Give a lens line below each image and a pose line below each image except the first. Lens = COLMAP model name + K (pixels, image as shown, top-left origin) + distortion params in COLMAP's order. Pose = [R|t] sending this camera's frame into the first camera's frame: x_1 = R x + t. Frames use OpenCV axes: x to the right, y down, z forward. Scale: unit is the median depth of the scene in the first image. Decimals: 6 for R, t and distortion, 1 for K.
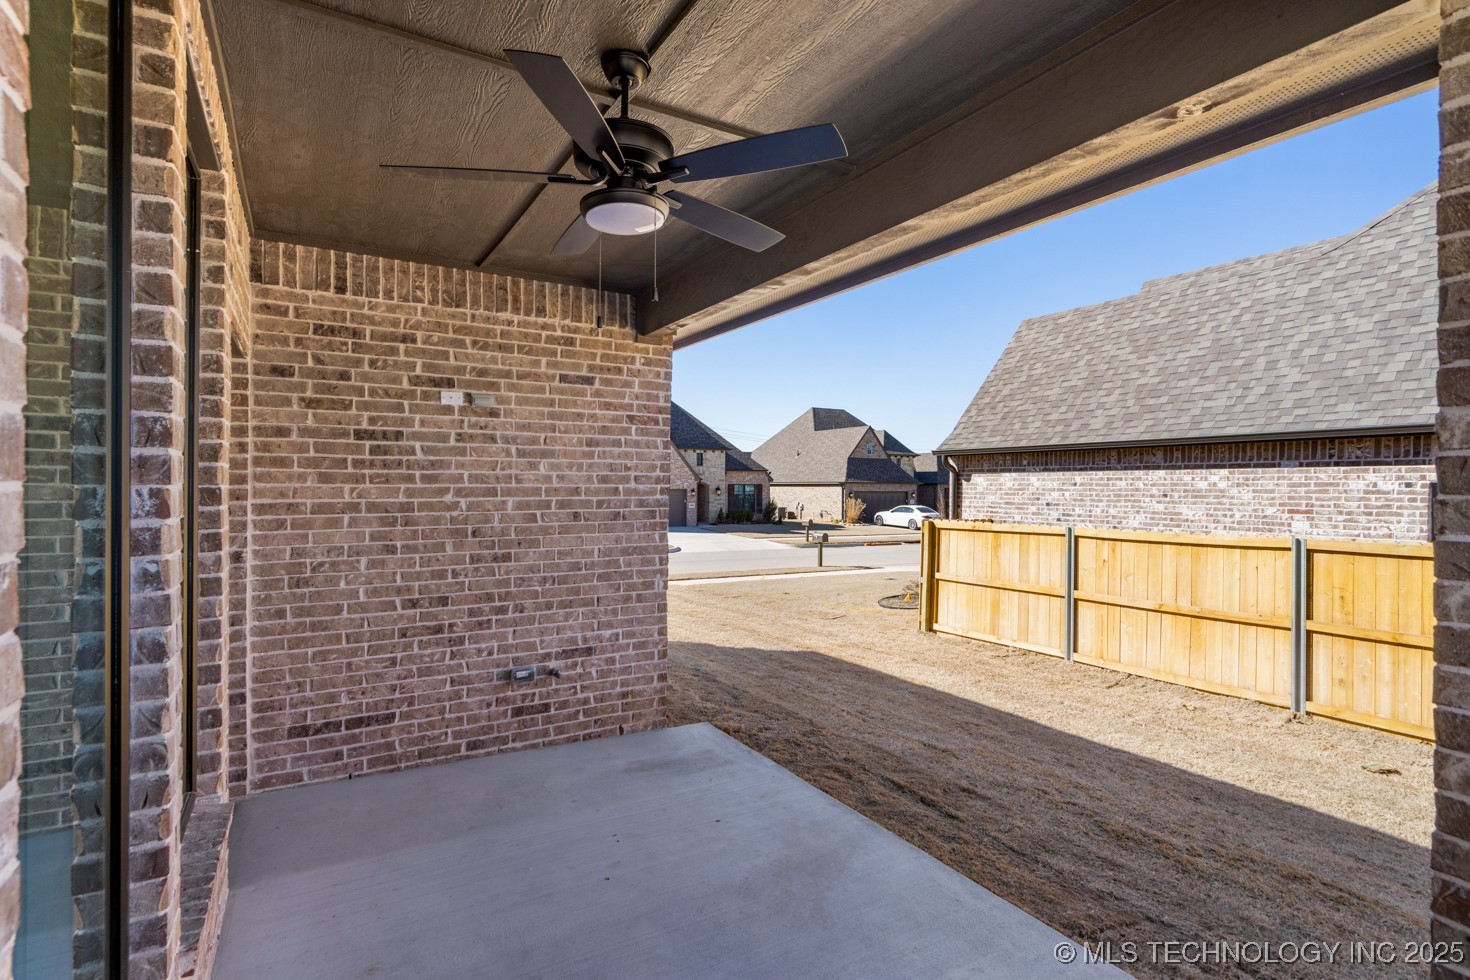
lens RADIAL K [[719.5, 0, 735.0], [0, 719.5, 490.0], [0, 0, 1]] dist [-0.000473, 0.000059]
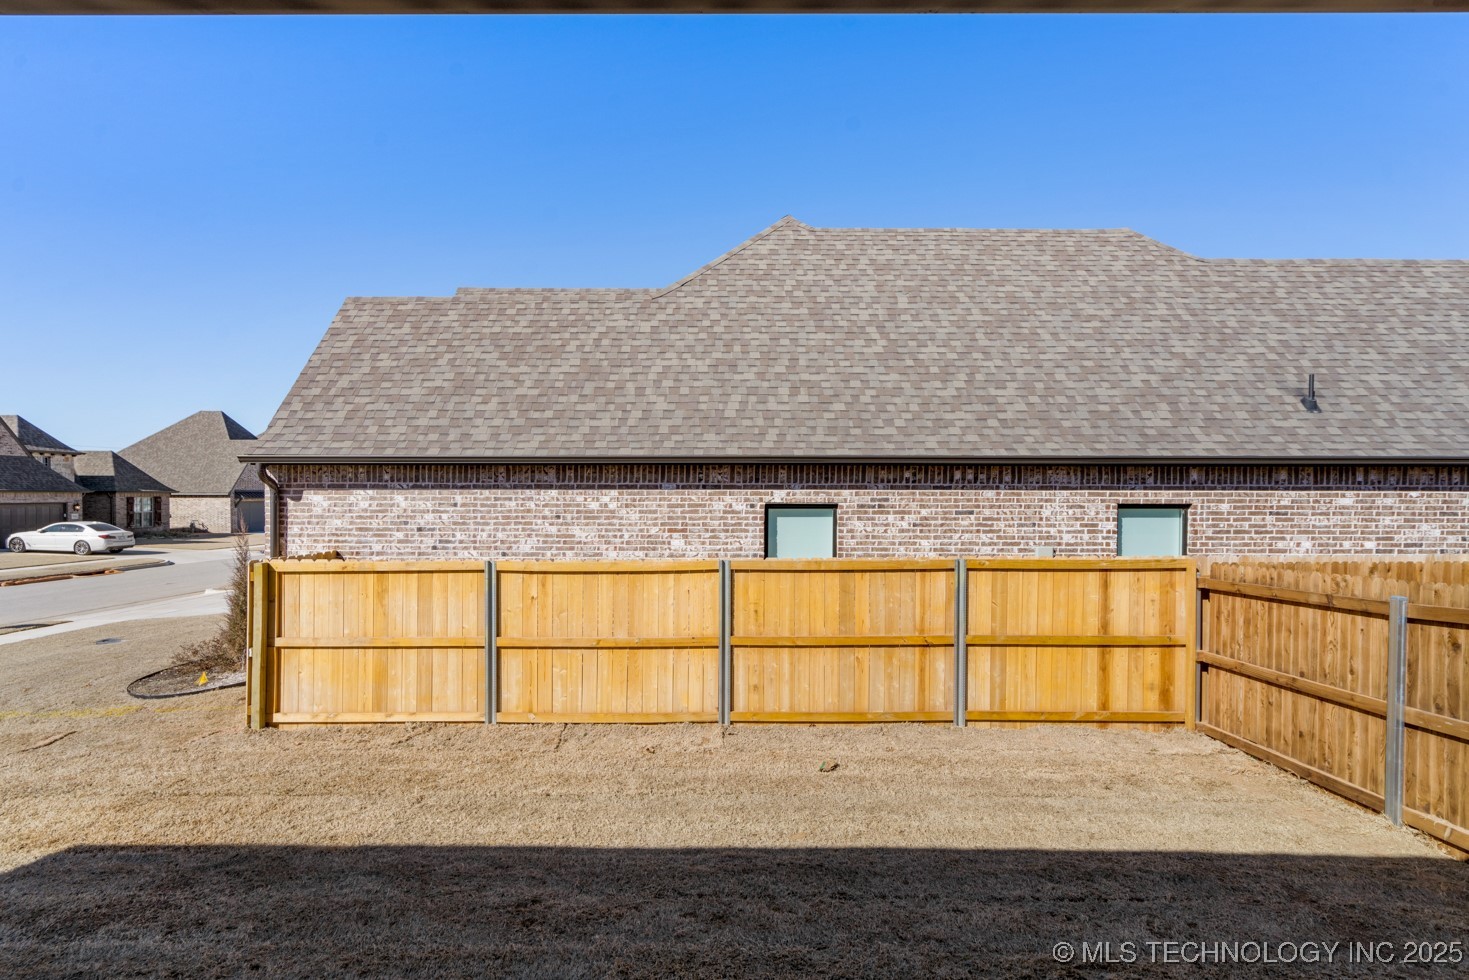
lens RADIAL K [[699.7, 0, 730.1], [0, 699.7, 508.0], [0, 0, 1]] dist [-0.001138, 0.001087]
pose [[0.527004, -0.018875, 0.849653, -0.058743], [0.004423, 0.999801, 0.019467, -0.020761], [-0.849851, -0.006501, 0.526982, 0.328269]]
